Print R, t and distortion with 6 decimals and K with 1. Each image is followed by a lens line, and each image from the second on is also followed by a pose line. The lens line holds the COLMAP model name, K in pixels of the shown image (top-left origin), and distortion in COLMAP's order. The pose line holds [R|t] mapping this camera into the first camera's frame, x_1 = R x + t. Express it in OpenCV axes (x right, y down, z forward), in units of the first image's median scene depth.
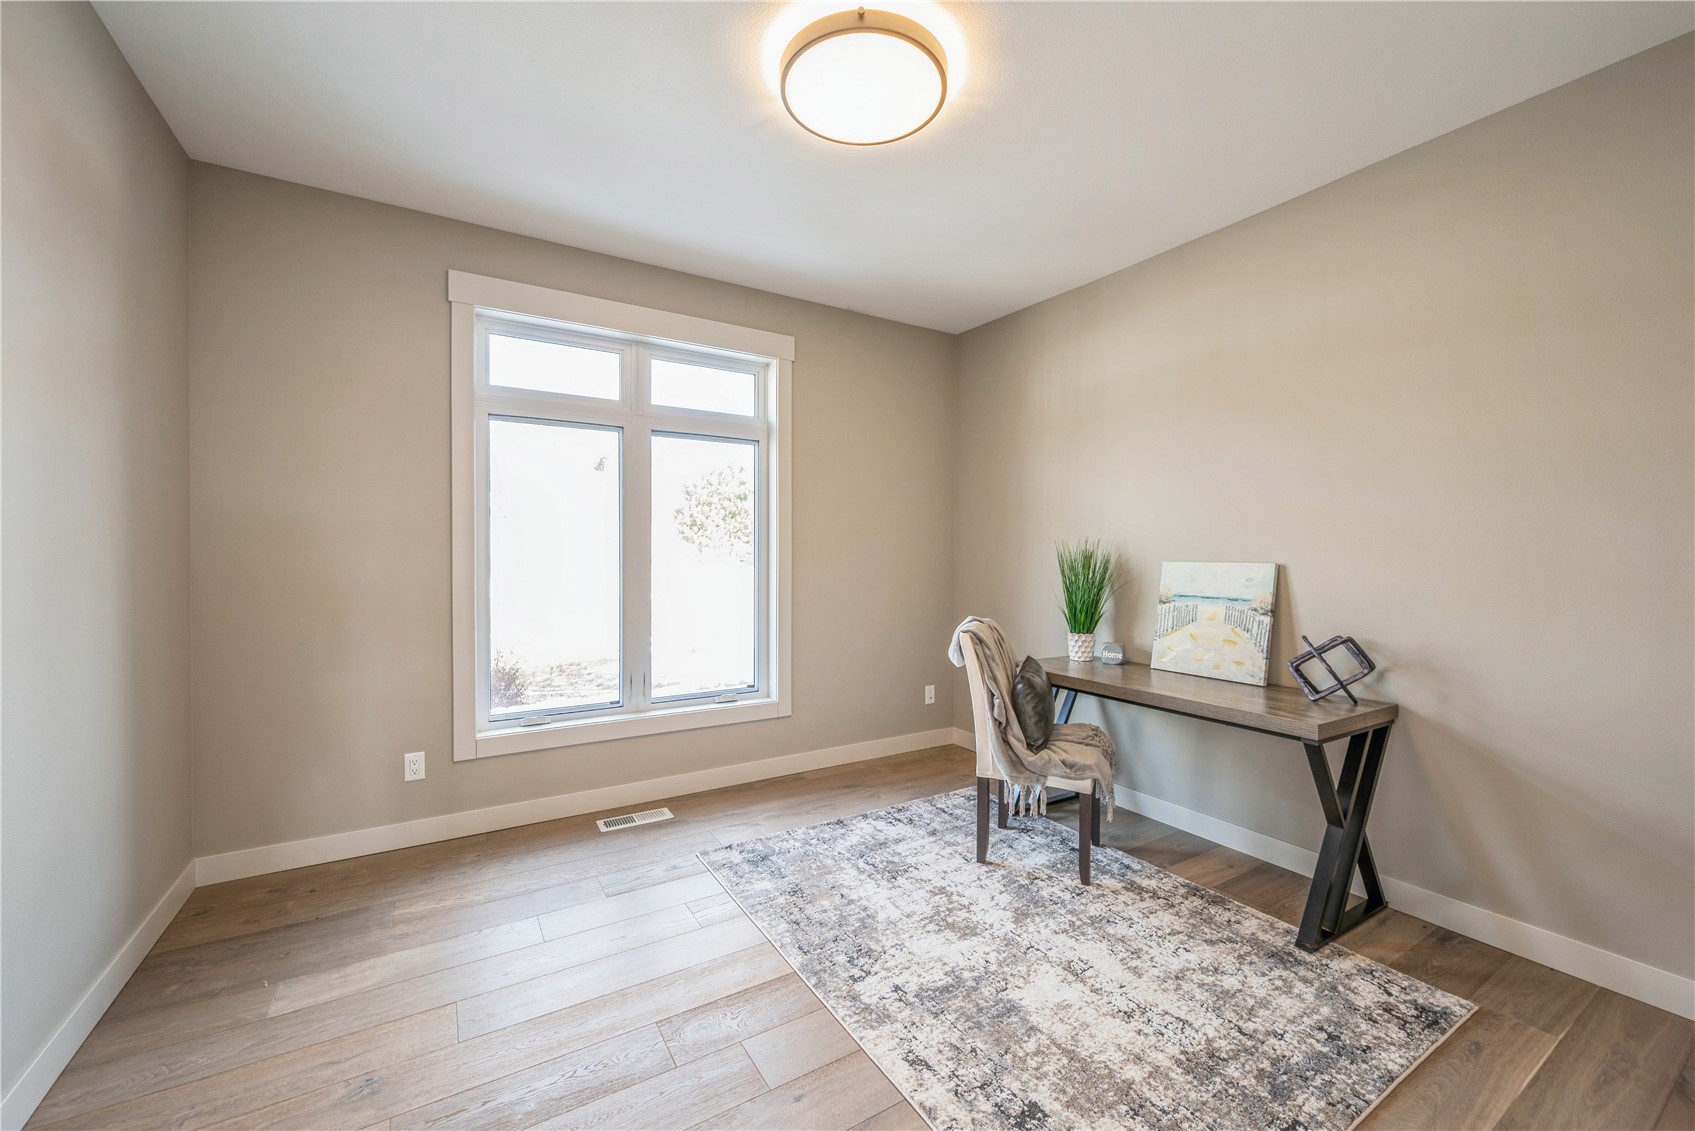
lens RADIAL K [[676.7, 0, 853.3], [0, 676.7, 567.2], [0, 0, 1]] dist [0.000895, 0.000065]
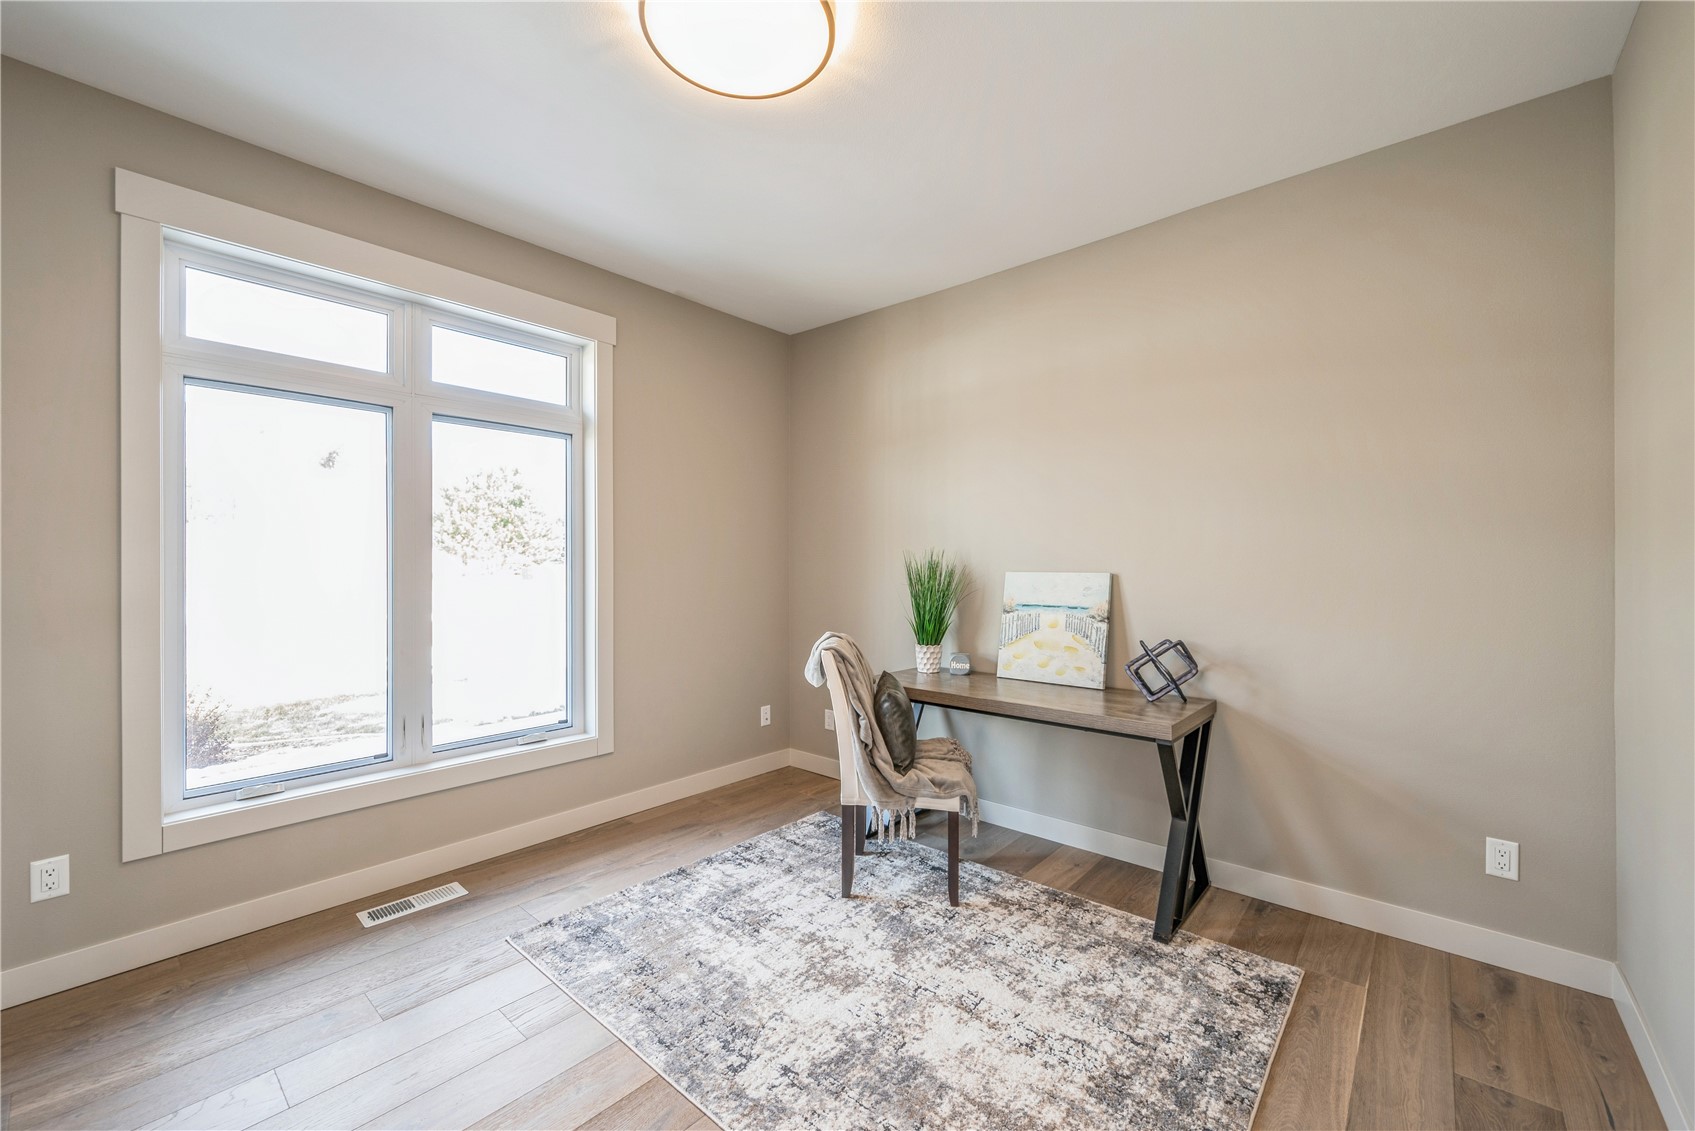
lens RADIAL K [[678.8, 0, 852.3], [0, 678.8, 568.7], [0, 0, 1]] dist [-0.000556, 0.000311]
pose [[0.954996, -0.005339, 0.296570, -0.085537], [0.009625, 0.999869, -0.012992, -0.002579], [-0.296462, 0.015262, 0.954923, 0.112826]]
